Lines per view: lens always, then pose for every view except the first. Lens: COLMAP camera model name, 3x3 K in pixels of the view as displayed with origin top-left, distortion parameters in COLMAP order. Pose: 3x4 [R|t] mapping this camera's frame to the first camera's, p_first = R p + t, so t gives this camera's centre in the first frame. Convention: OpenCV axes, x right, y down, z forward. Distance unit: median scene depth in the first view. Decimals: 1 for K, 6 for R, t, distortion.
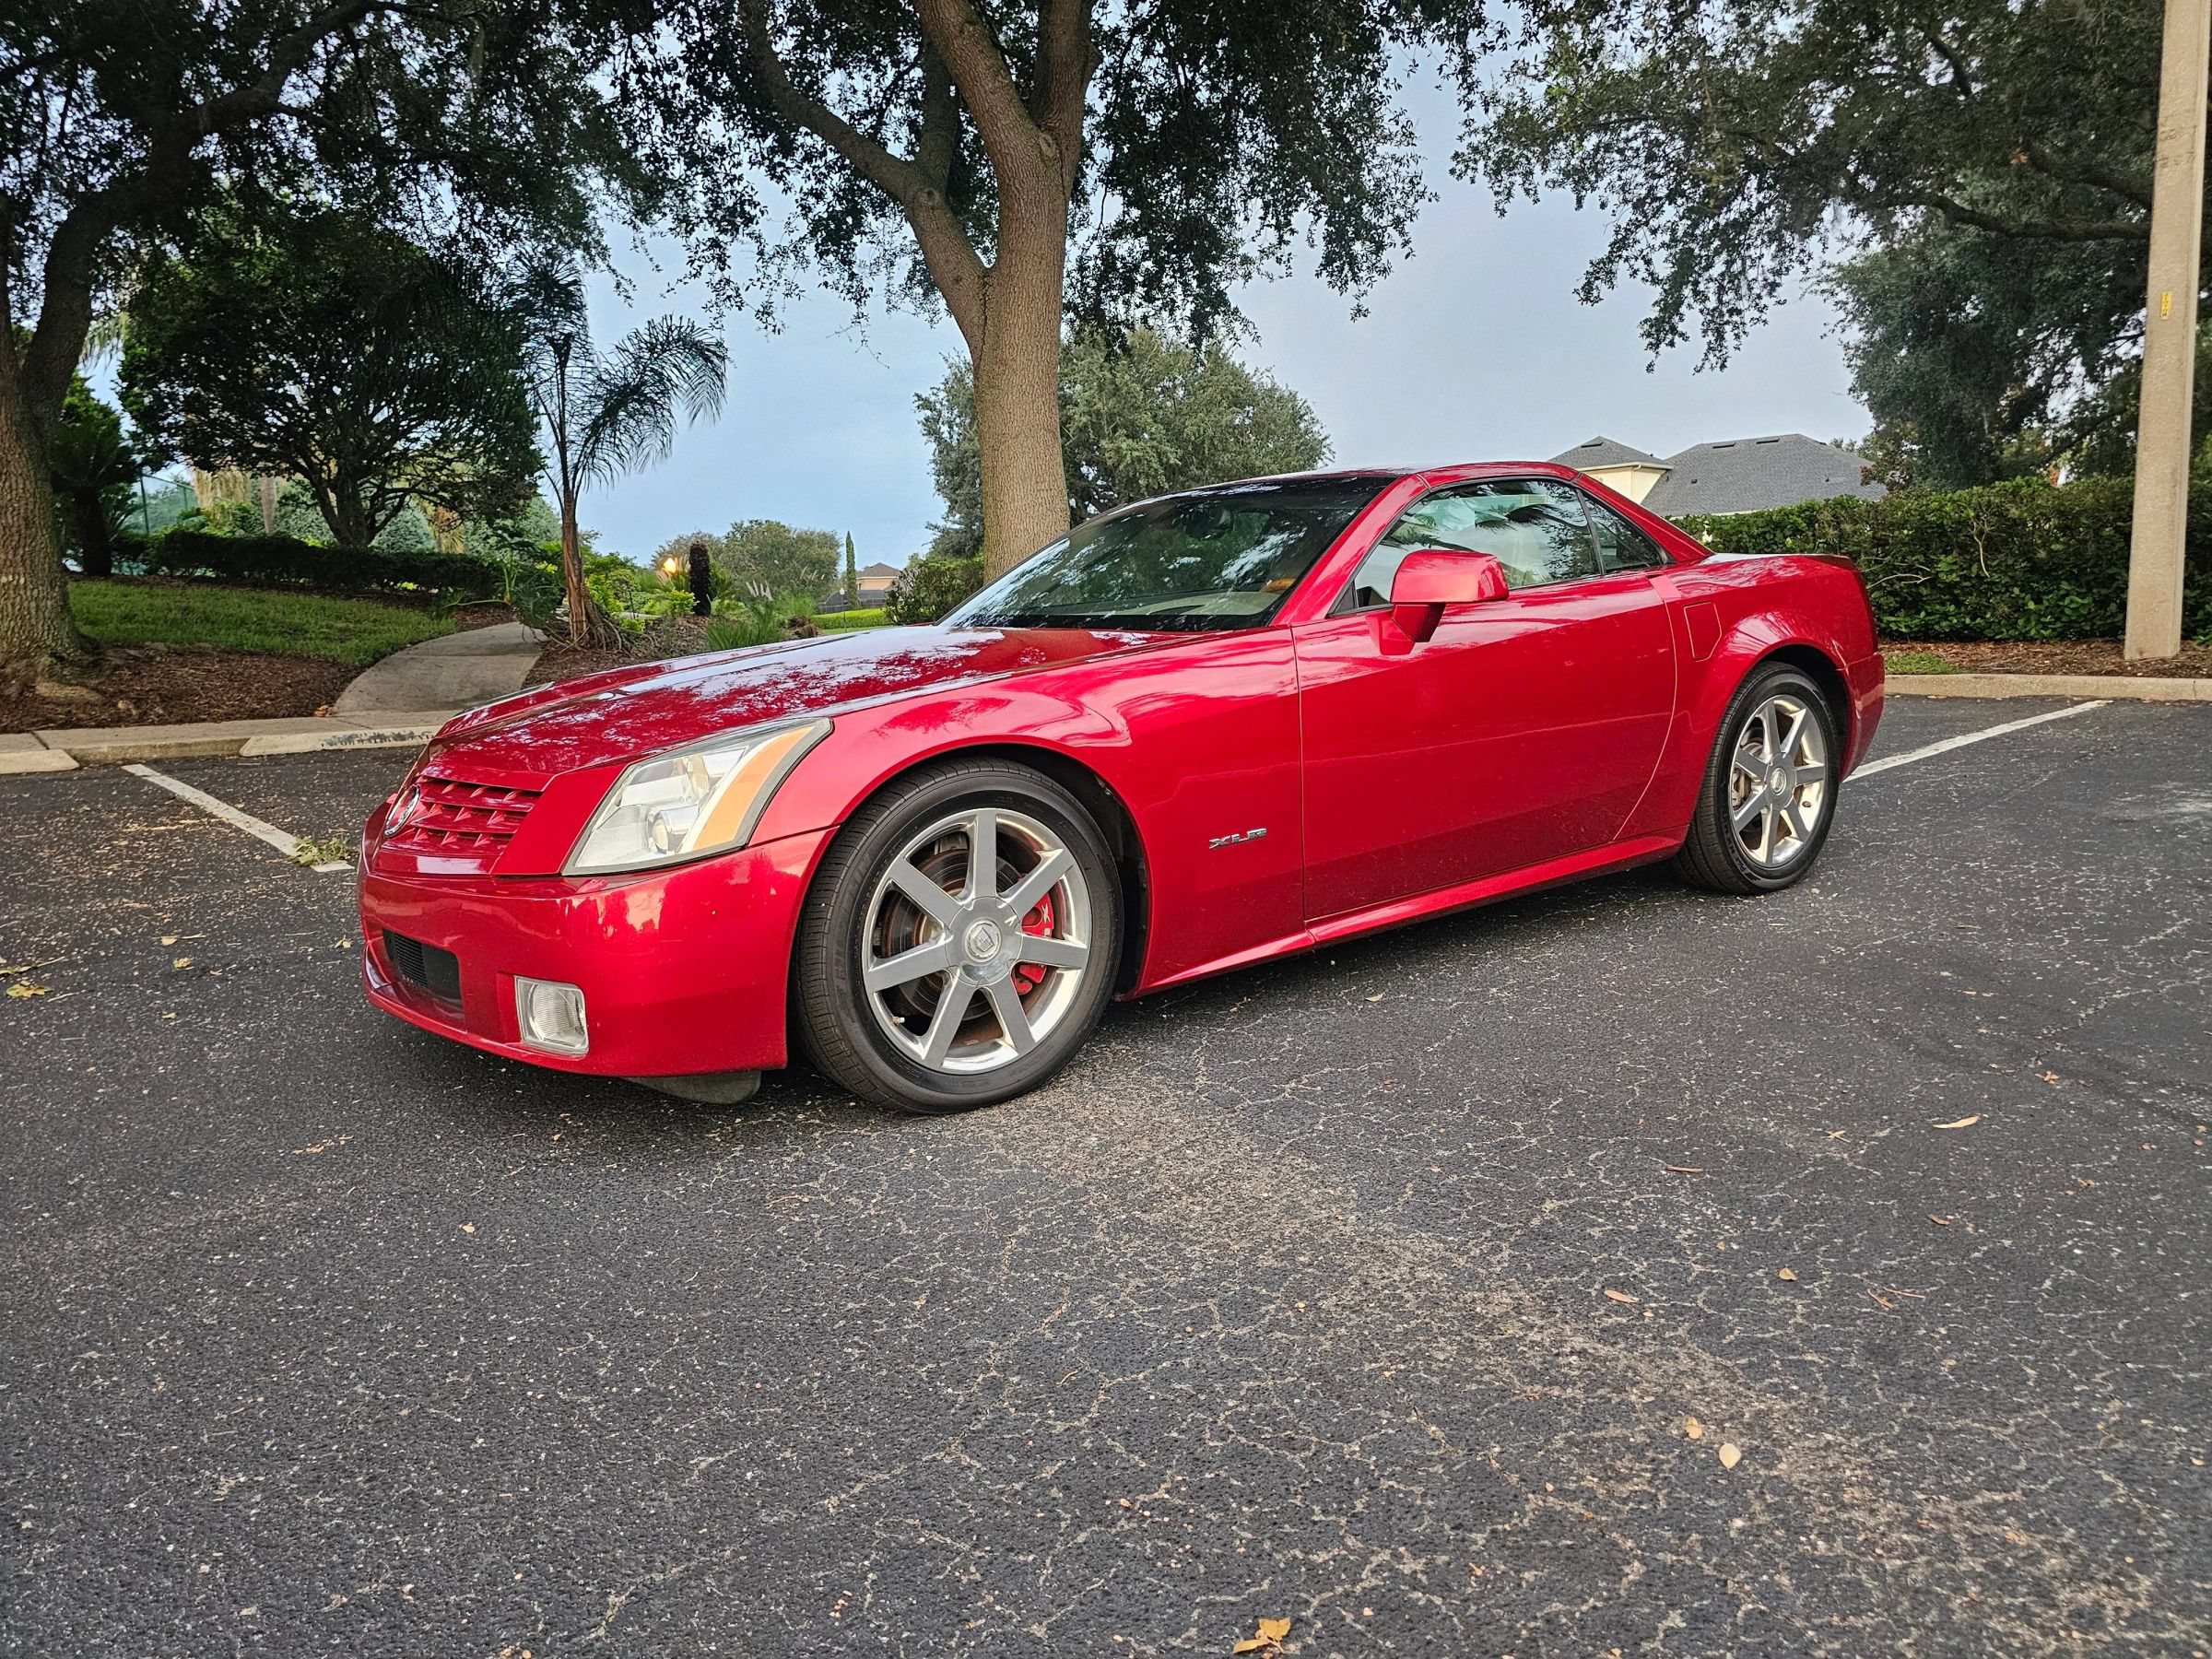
lens RADIAL K [[1586.4, 0, 1068.1], [0, 1586.4, 824.0], [0, 0, 1]] dist [0.079187, -0.113896]
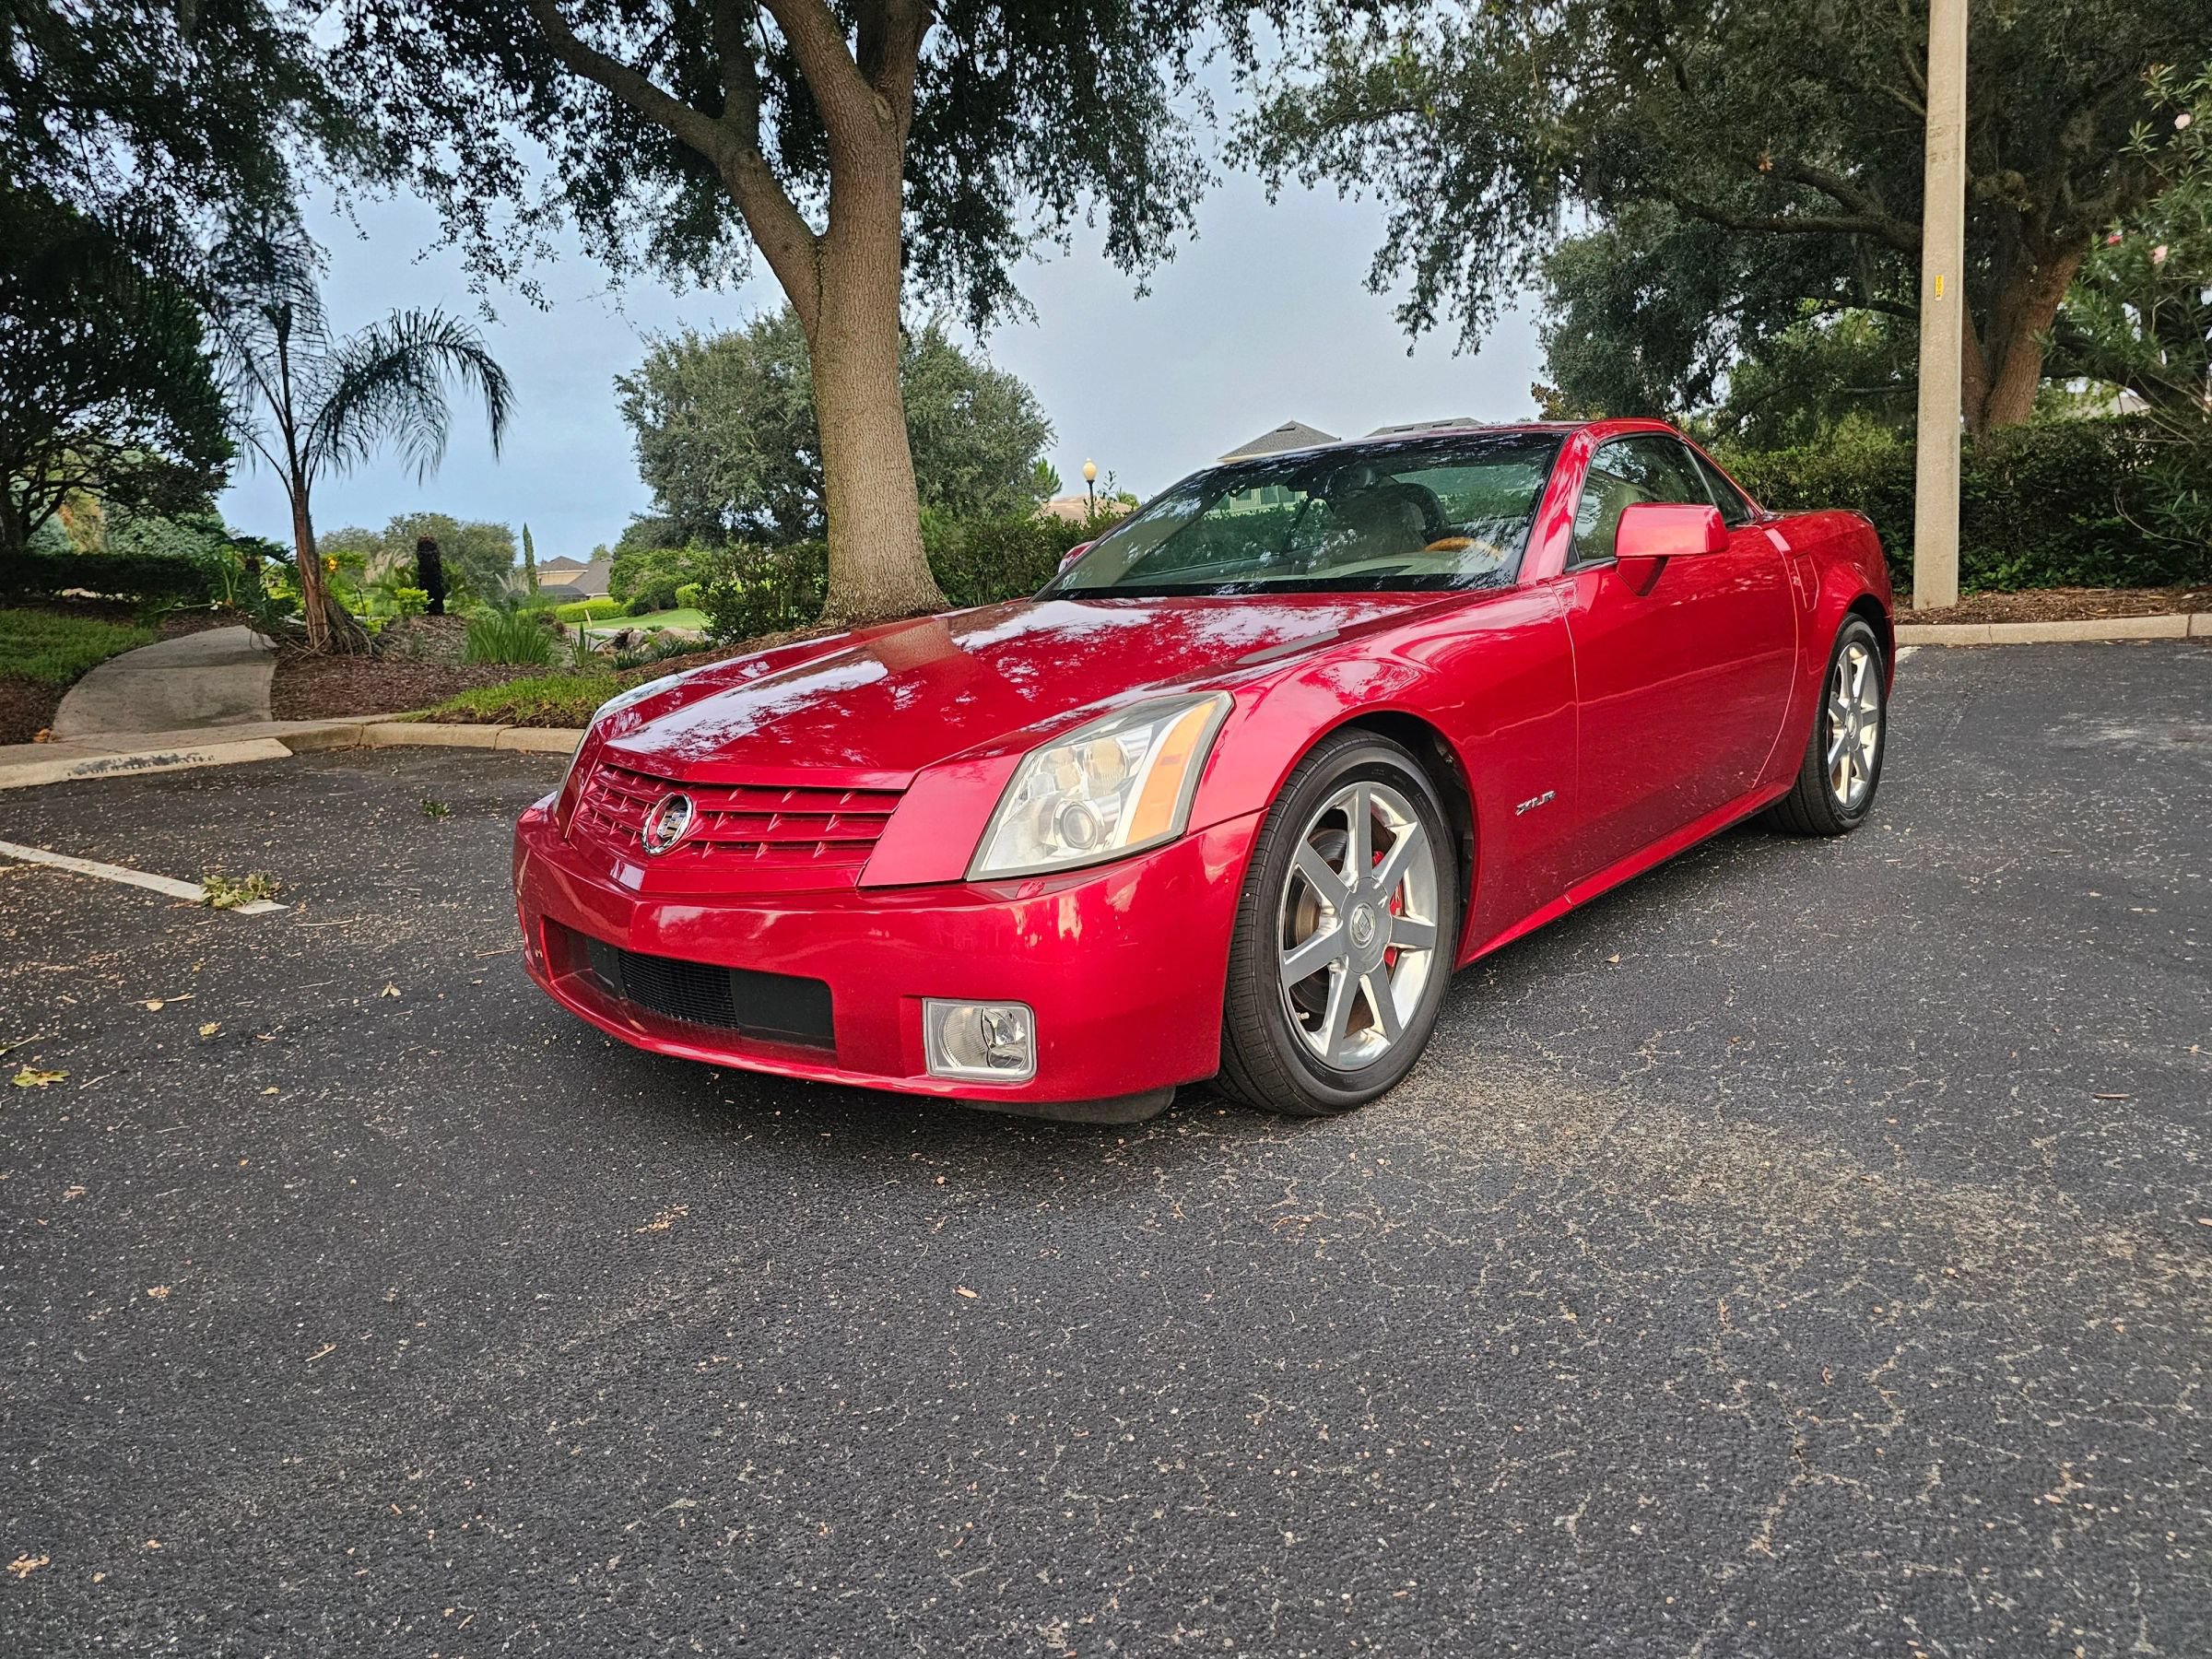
lens RADIAL K [[1586.4, 0, 1068.1], [0, 1586.4, 824.0], [0, 0, 1]] dist [0.079187, -0.113896]
pose [[0.973498, -0.059194, 0.220902, -0.106802], [0.057930, 0.998246, 0.012201, -0.001738], [-0.221237, 0.000919, 0.975220, 0.031818]]
